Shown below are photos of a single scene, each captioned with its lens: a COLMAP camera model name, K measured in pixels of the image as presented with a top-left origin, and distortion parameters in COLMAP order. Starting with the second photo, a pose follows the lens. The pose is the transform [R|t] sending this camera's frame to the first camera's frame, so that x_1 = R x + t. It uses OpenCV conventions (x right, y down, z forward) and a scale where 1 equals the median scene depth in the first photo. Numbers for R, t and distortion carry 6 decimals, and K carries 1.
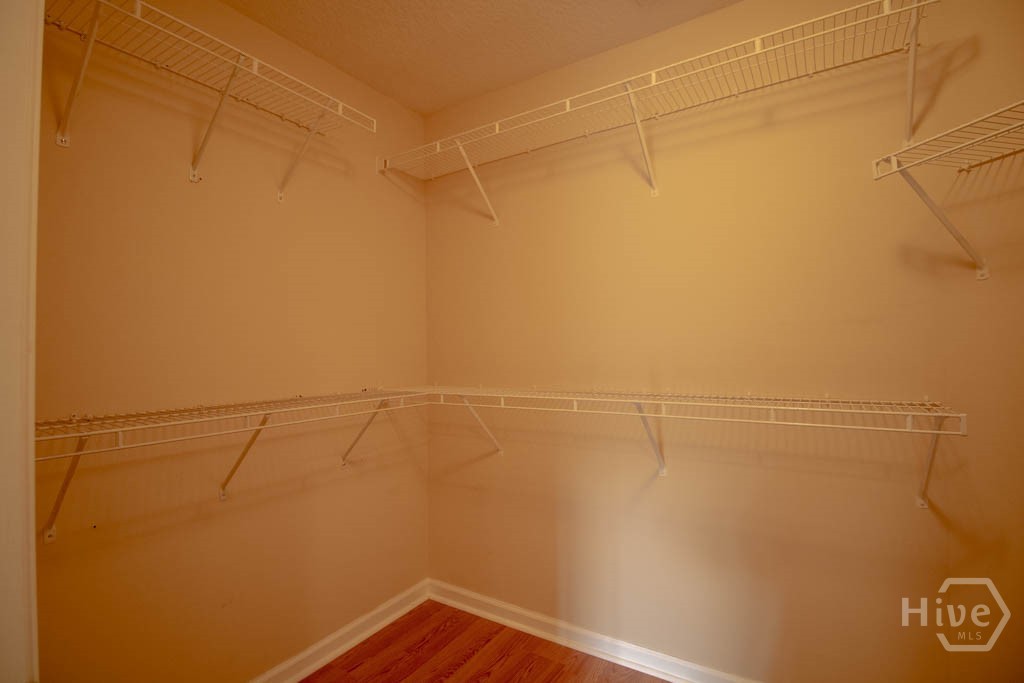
lens RADIAL K [[479.8, 0, 512.8], [0, 479.8, 336.0], [0, 0, 1]] dist [-0.007693, -0.001249]
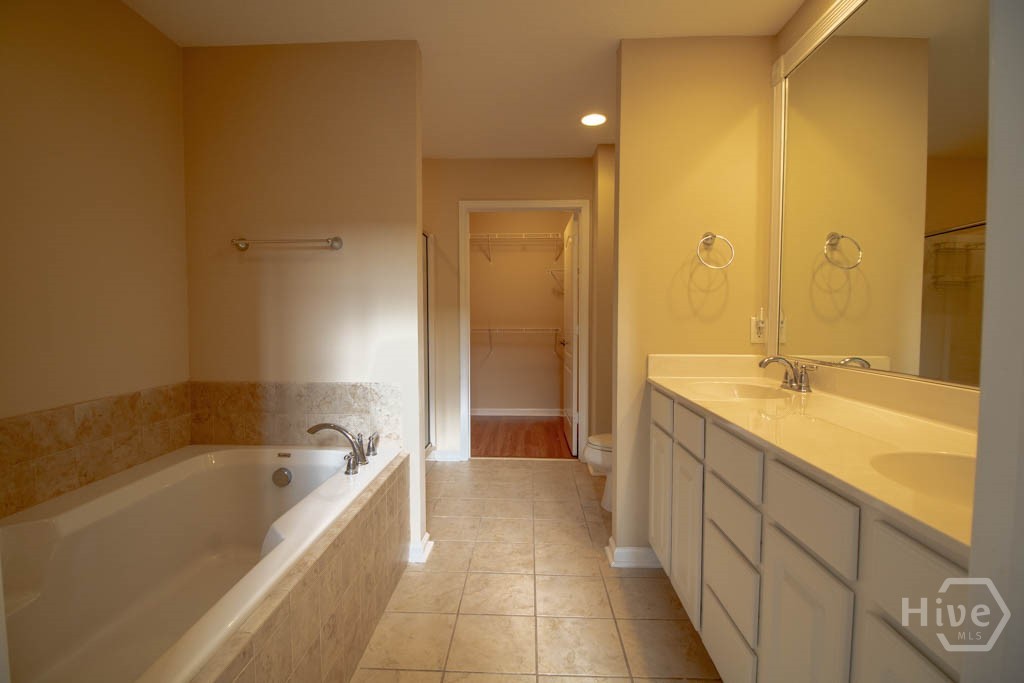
lens RADIAL K [[479.8, 0, 512.8], [0, 479.8, 336.0], [0, 0, 1]] dist [-0.007693, -0.001249]
pose [[0.860652, -0.012375, 0.509043, -1.173306], [-0.024210, 0.997580, 0.065183, -0.036451], [-0.508618, -0.068424, 0.858269, -1.773122]]
